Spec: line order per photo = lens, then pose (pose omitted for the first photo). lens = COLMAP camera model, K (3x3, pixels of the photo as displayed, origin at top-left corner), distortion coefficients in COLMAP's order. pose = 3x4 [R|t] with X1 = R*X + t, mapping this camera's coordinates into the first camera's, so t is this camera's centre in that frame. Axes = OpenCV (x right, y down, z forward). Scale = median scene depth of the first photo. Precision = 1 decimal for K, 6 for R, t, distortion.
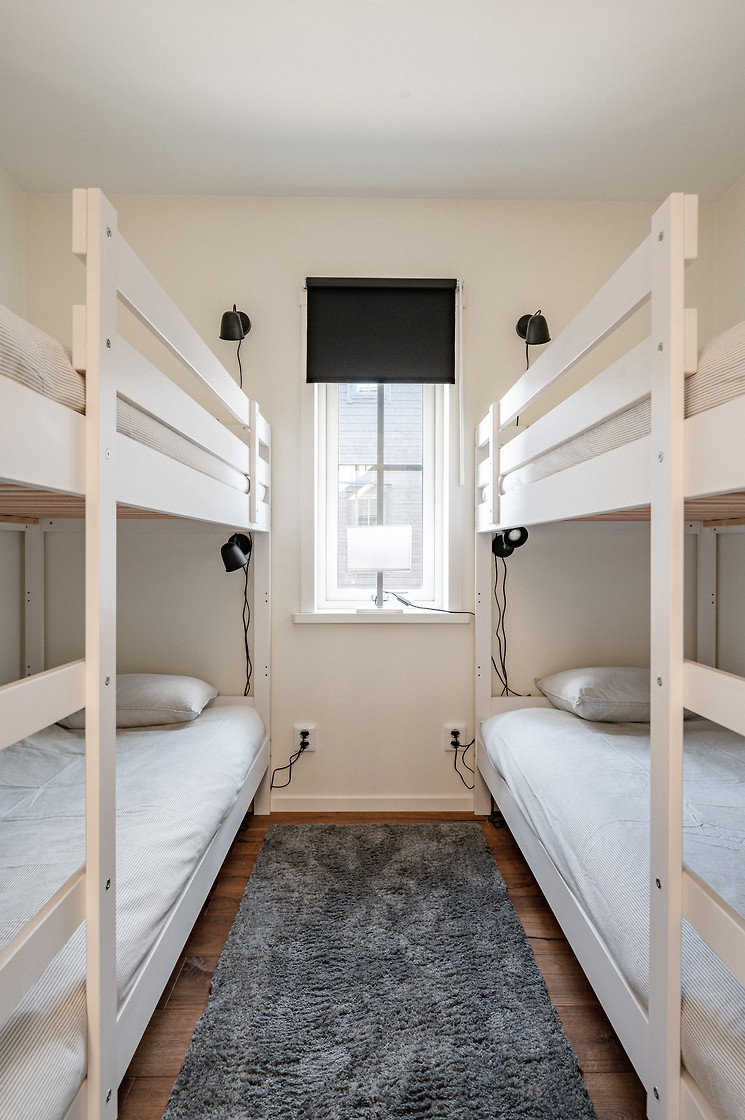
lens RADIAL K [[636.0, 0, 376.4], [0, 636.0, 558.3], [0, 0, 1]] dist [-0.002758, 0.001255]
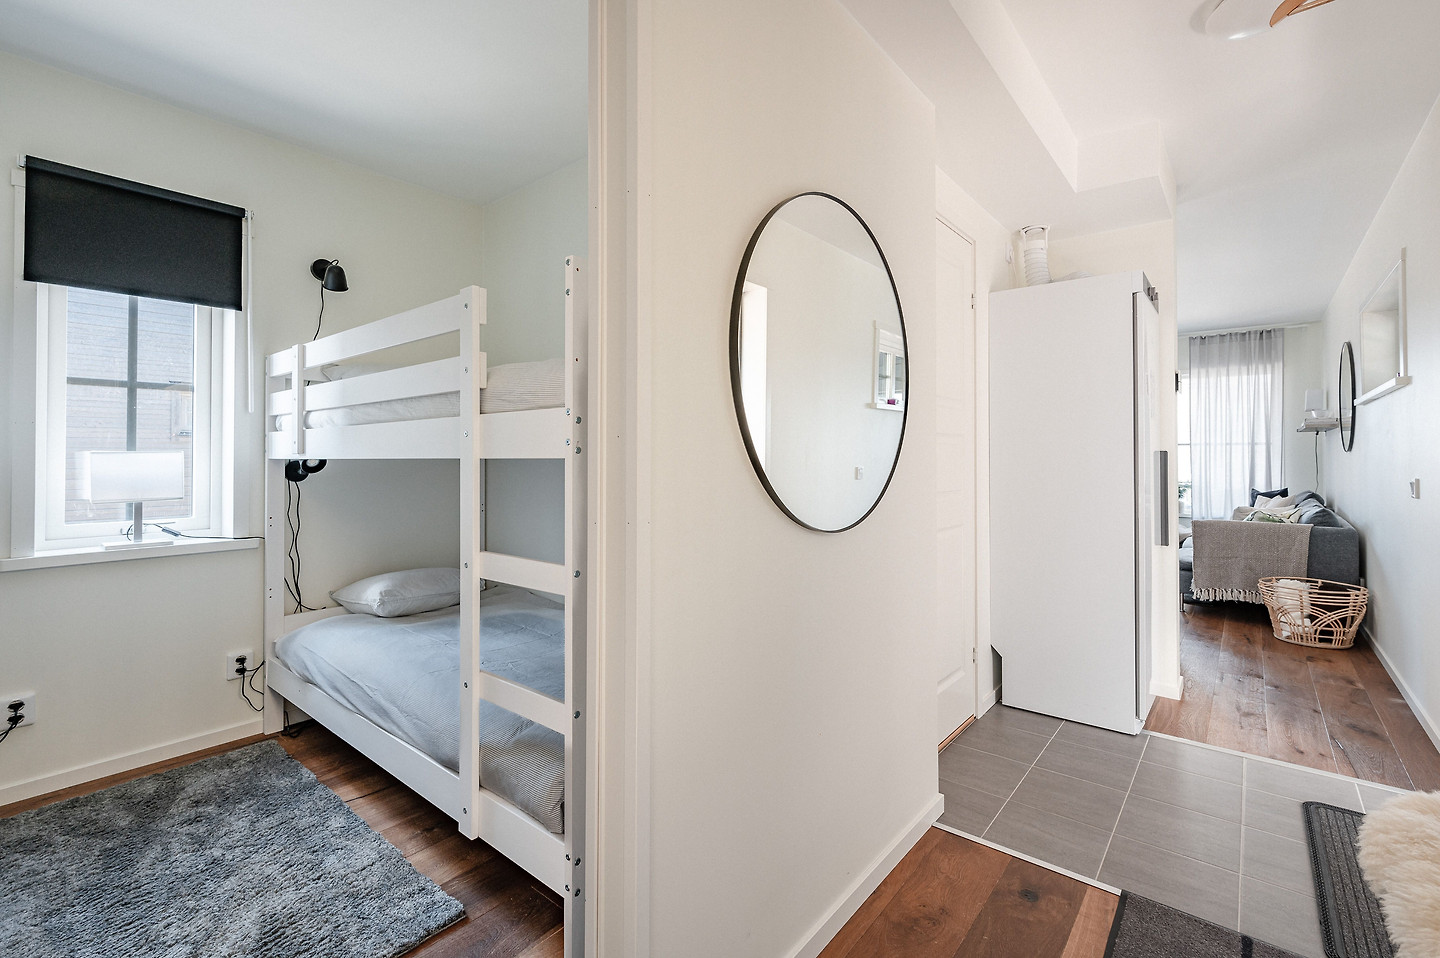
lens RADIAL K [[641.7, 0, 729.5], [0, 641.7, 442.8], [0, 0, 1]] dist [-0.001340, 0.000677]
pose [[0.644599, 0.010963, 0.764442, -0.160159], [0.012210, 0.999622, -0.024632, -0.032417], [-0.764423, 0.025211, 0.644221, -0.252110]]
